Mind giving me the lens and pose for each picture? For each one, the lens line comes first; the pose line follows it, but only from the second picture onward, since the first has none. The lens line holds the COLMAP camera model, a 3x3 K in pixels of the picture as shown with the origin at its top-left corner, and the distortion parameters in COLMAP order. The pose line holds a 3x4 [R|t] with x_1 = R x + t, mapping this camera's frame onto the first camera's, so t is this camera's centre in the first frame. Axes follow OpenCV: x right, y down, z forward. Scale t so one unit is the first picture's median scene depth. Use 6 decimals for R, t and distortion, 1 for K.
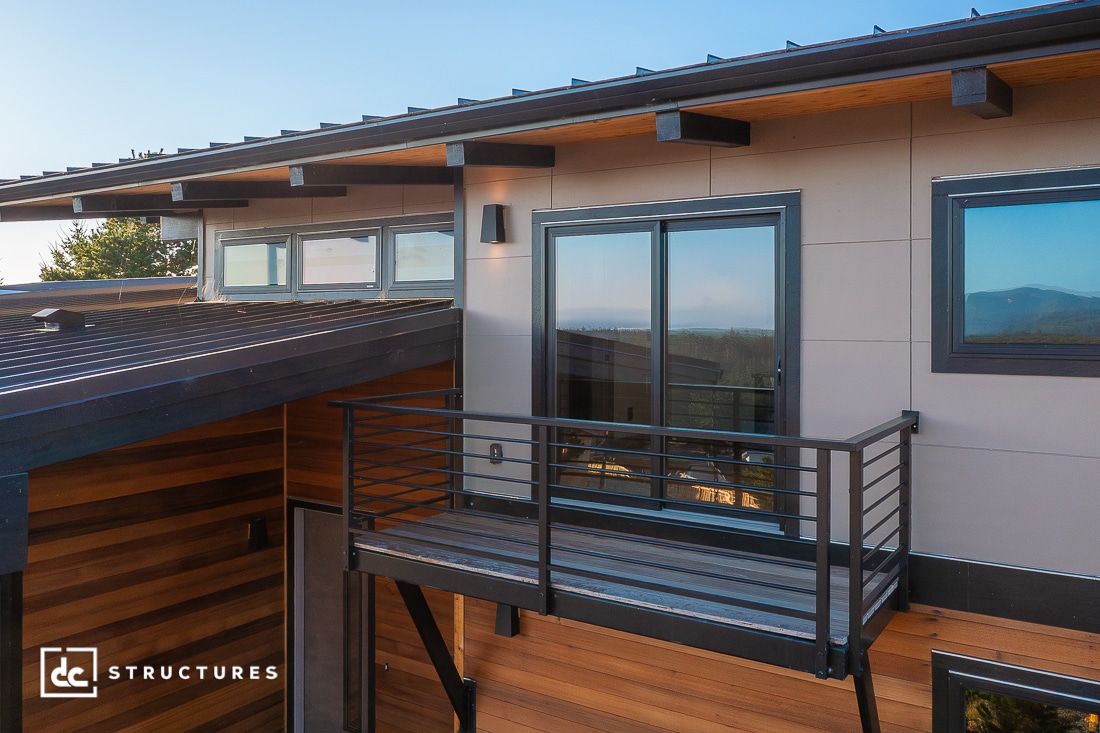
lens RADIAL K [[866.9, 0, 550.0], [0, 866.9, 366.5], [0, 0, 1]] dist [-0.007408, 0.001807]
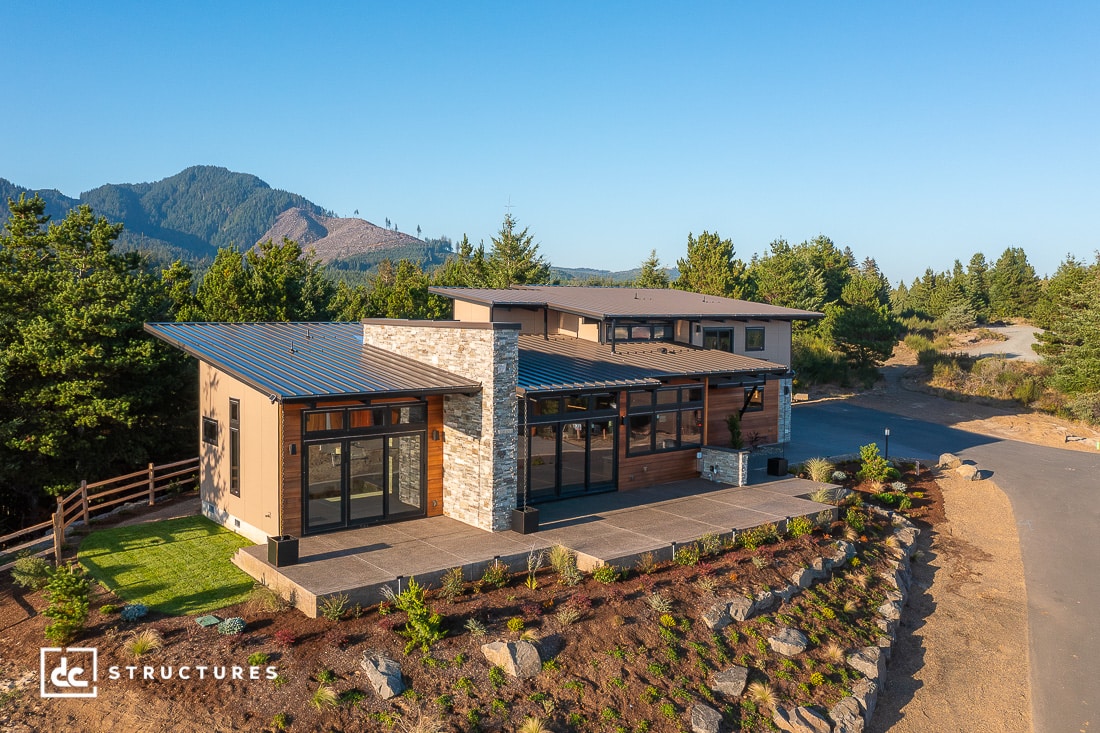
lens RADIAL K [[896.0, 0, 551.6], [0, 896.0, 350.0], [0, 0, 1]] dist [-0.005063, 0.000189]
pose [[0.310263, -0.053353, 0.949152, -5.838216], [0.031392, 0.998454, 0.045863, -0.324755], [-0.950132, 0.015566, 0.311459, 0.108561]]
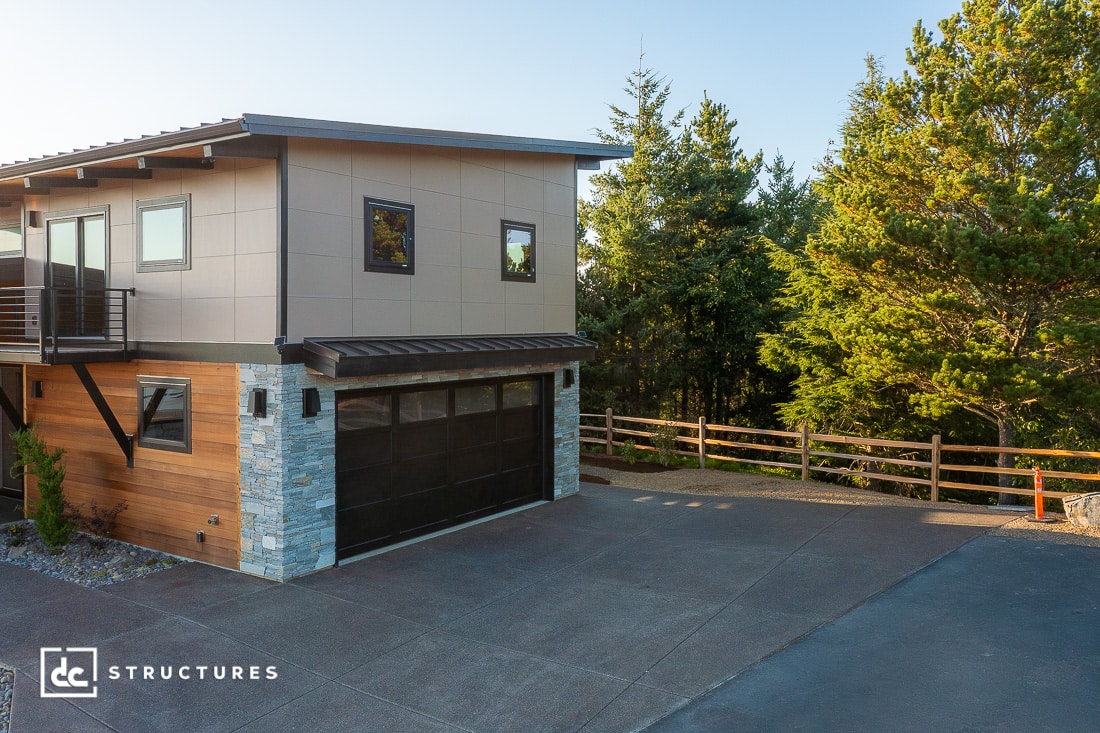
lens RADIAL K [[883.6, 0, 551.8], [0, 883.6, 335.7], [0, 0, 1]] dist [-0.013419, -0.005219]
pose [[0.999996, -0.002855, 0.000607, 1.342067], [0.002871, 0.999579, -0.028883, 0.221440], [-0.000525, 0.028884, 0.999583, -1.363620]]
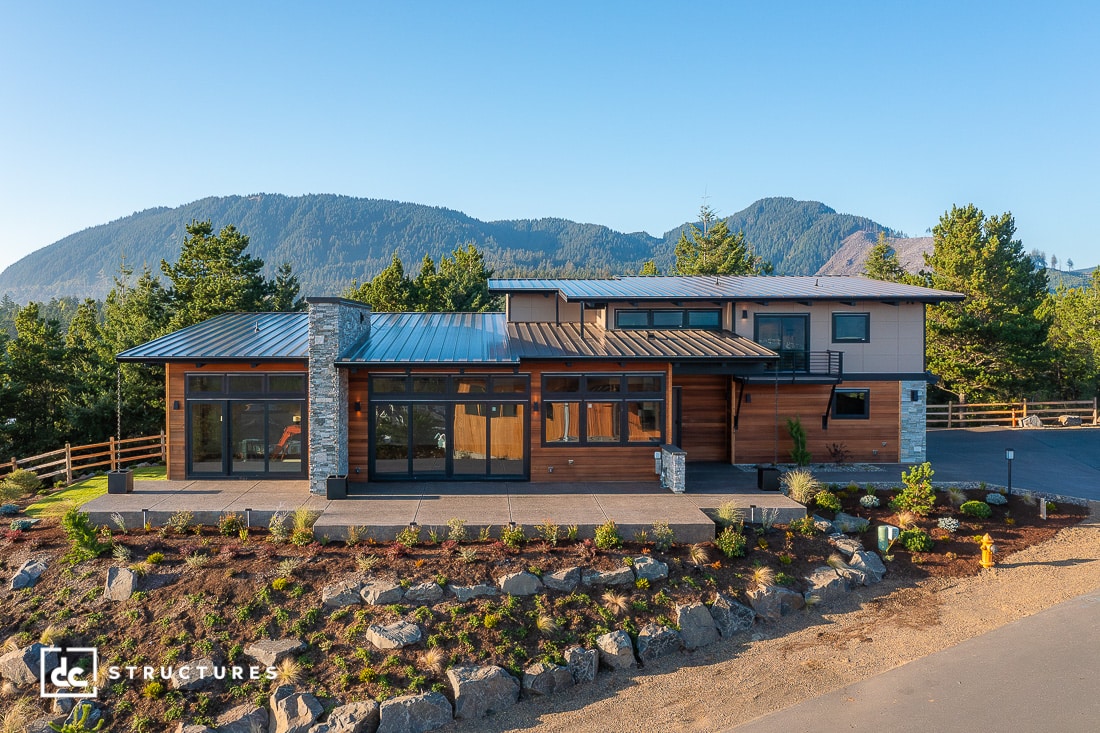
lens RADIAL K [[882.5, 0, 507.4], [0, 882.5, 367.5], [0, 0, 1]] dist [-0.008679, -0.001755]
pose [[0.826660, -0.035467, 0.561583, -3.834027], [0.031944, 0.999360, 0.016093, 0.004701], [-0.561795, 0.004635, 0.827264, -2.232961]]
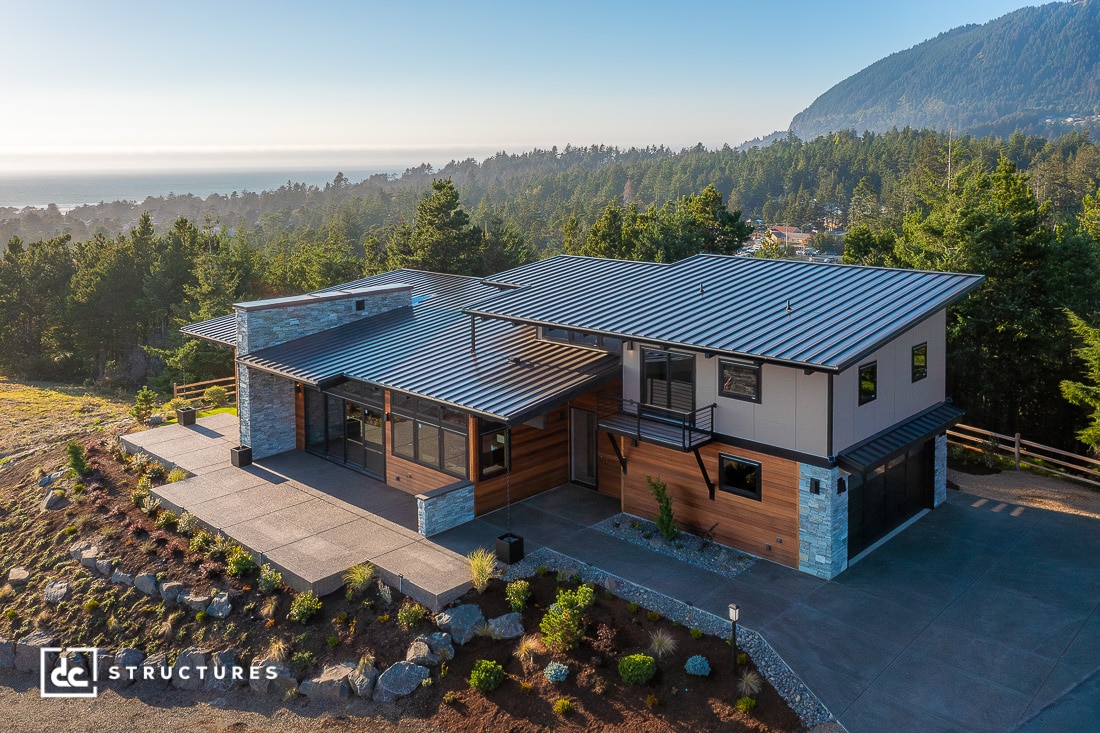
lens RADIAL K [[915.5, 0, 550.0], [0, 915.5, 259.9], [0, 0, 1]] dist [-0.007532, 0.007117]
pose [[0.982715, 0.003411, -0.185096, 0.353845], [0.008744, 0.997859, 0.064814, -0.841474], [0.184921, -0.065313, 0.980581, -3.208769]]
